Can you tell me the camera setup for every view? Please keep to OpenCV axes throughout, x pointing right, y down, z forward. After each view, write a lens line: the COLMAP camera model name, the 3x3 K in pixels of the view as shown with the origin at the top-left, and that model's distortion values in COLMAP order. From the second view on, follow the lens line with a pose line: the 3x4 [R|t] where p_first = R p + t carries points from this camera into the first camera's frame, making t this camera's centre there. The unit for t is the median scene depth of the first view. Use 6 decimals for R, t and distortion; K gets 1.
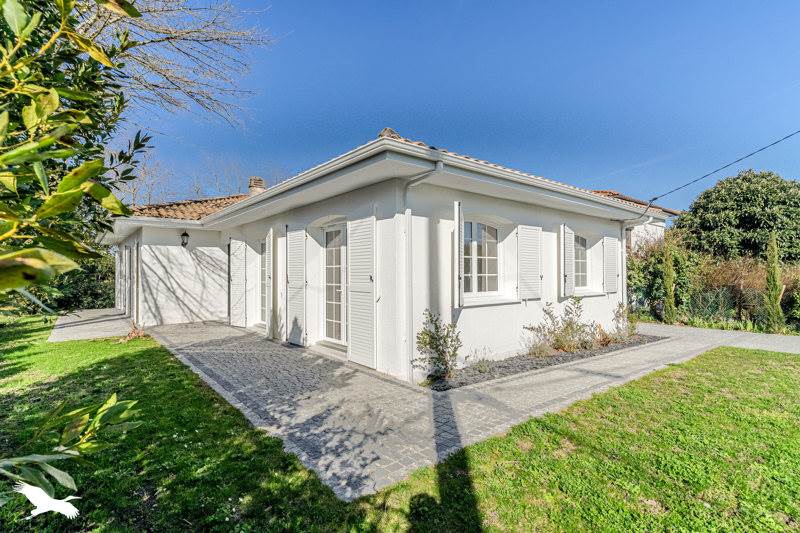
lens RADIAL K [[406.5, 0, 396.3], [0, 406.5, 266.0], [0, 0, 1]] dist [0.001177, 0.000416]
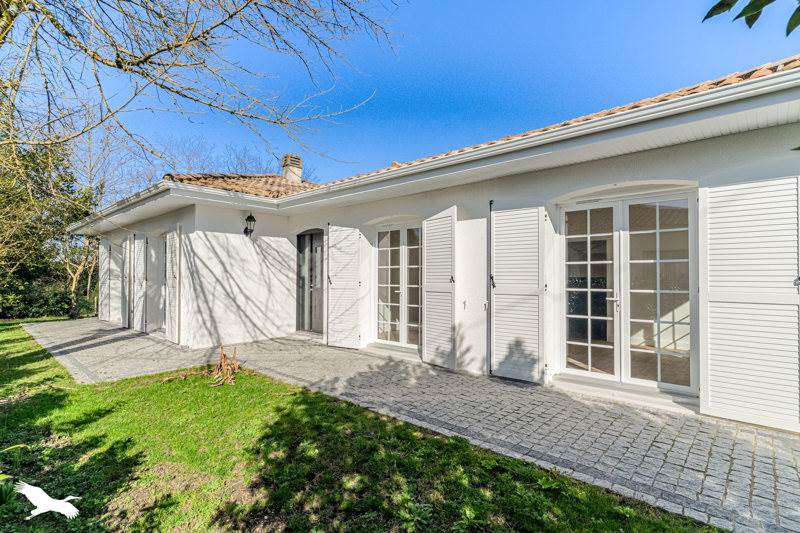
lens RADIAL K [[406.5, 0, 403.5], [0, 406.5, 270.7], [0, 0, 1]] dist [0.001177, 0.000416]
pose [[0.988351, 0.010211, 0.151847, -0.362973], [-0.010534, 0.999944, 0.001324, 0.011010], [-0.151825, -0.002908, 0.988403, 0.254670]]
